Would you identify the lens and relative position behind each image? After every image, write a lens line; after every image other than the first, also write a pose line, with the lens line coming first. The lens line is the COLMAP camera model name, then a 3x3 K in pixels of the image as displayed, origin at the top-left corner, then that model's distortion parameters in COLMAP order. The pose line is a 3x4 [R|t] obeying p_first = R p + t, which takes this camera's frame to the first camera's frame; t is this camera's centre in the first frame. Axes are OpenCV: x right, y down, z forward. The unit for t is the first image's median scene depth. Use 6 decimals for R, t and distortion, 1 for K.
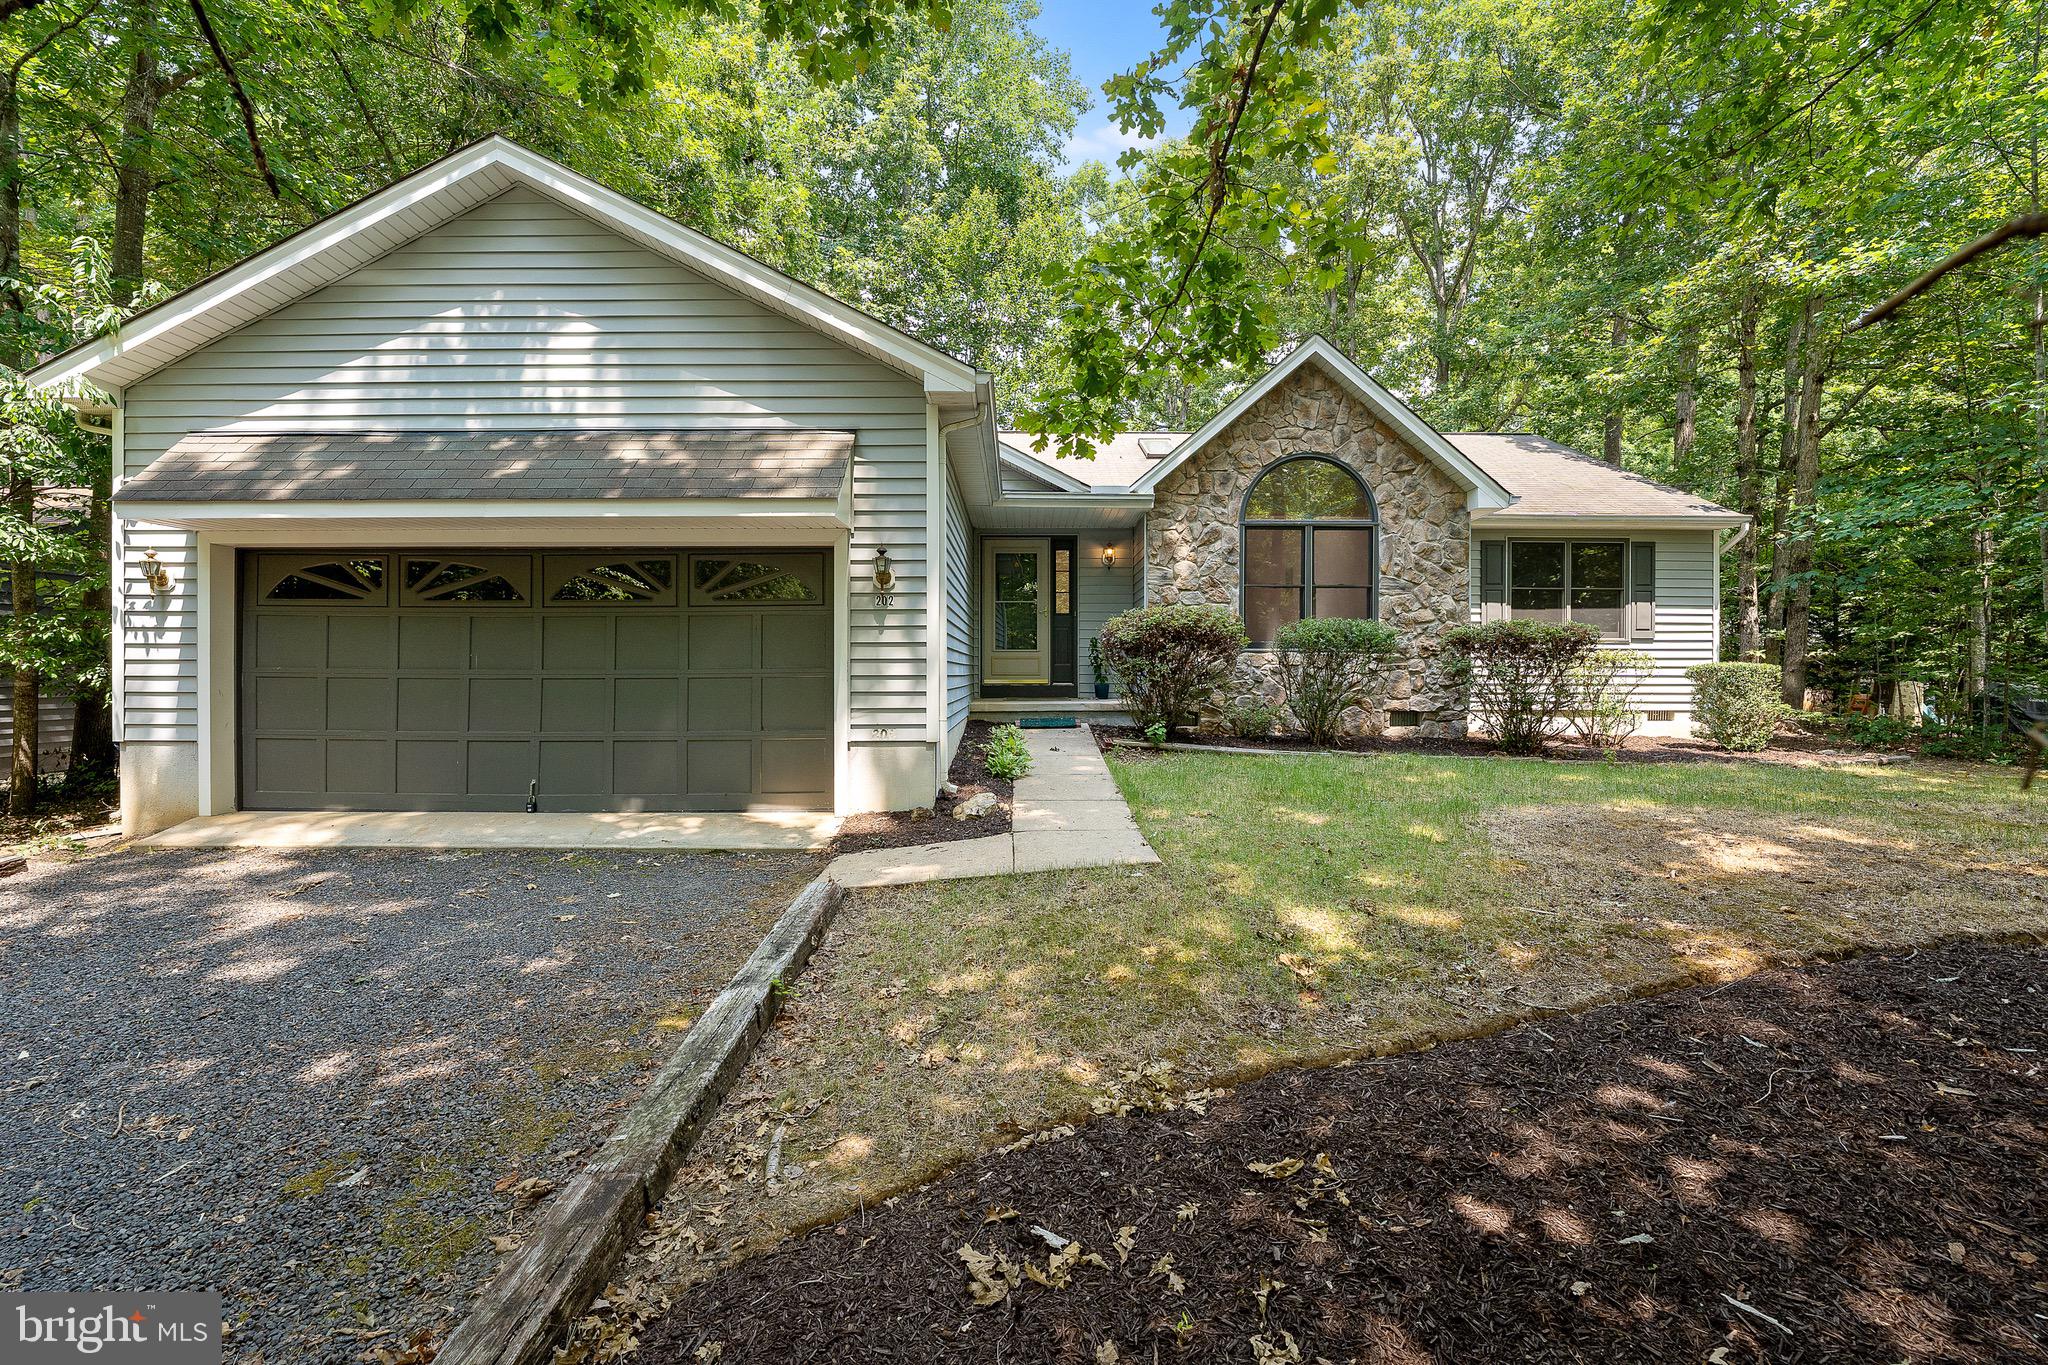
lens RADIAL K [[874.3, 0, 1024.0], [0, 874.3, 682.5], [0, 0, 1]] dist [-0.002116, -0.000235]
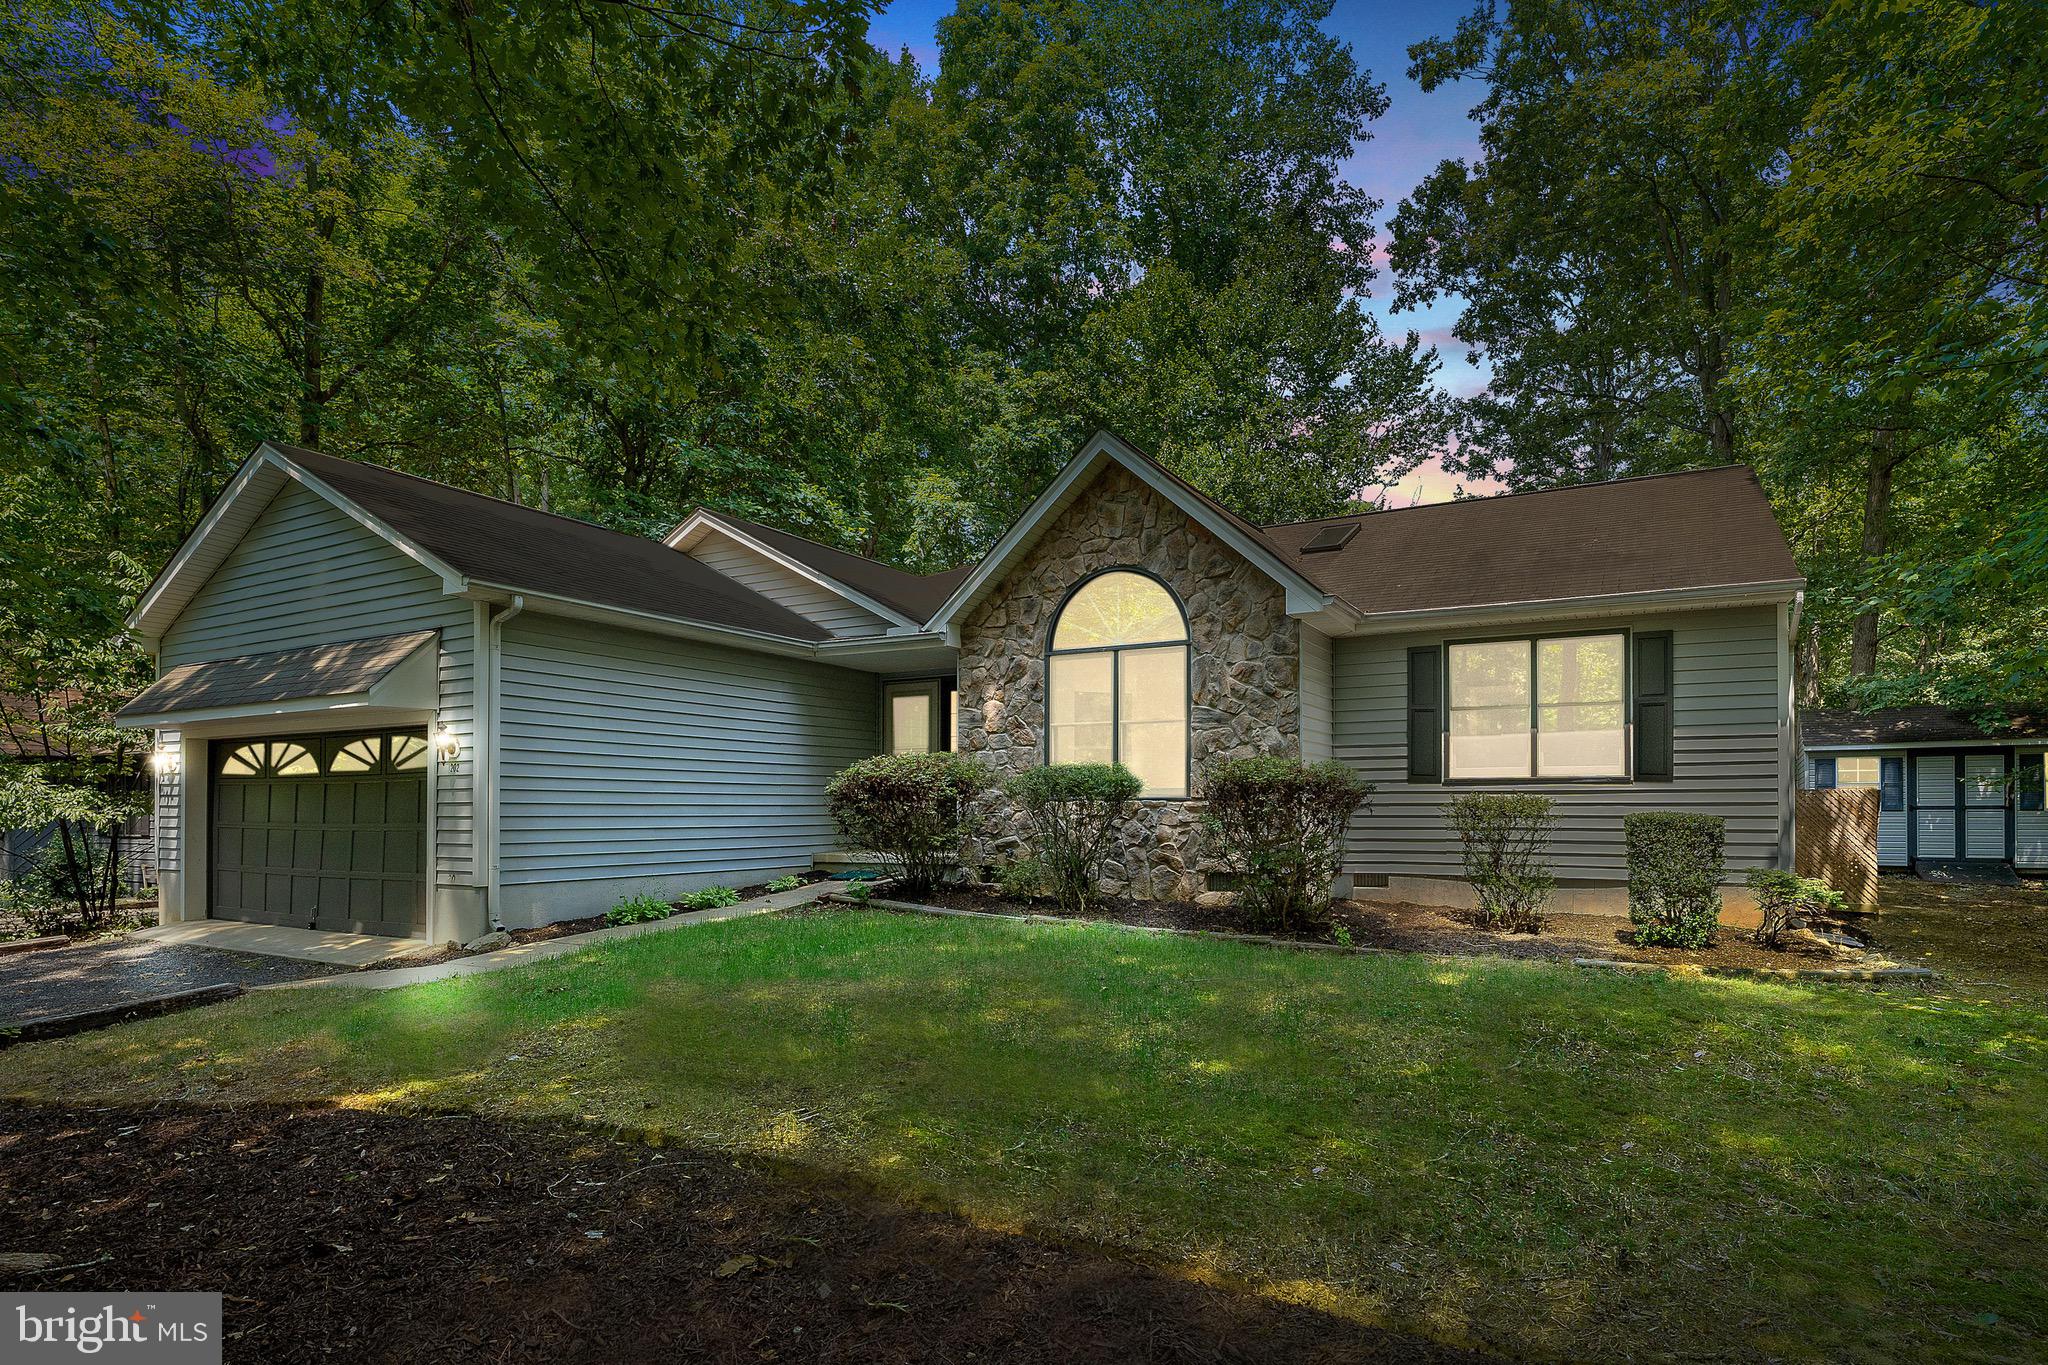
lens RADIAL K [[1074.5, 0, 1118.8], [0, 1074.5, 813.9], [0, 0, 1]] dist [-0.003227, -0.000739]
pose [[0.881048, -0.001507, -0.473025, 0.935302], [-0.002958, 0.999958, -0.008694, -0.014110], [0.473018, 0.009059, 0.881006, 0.092961]]
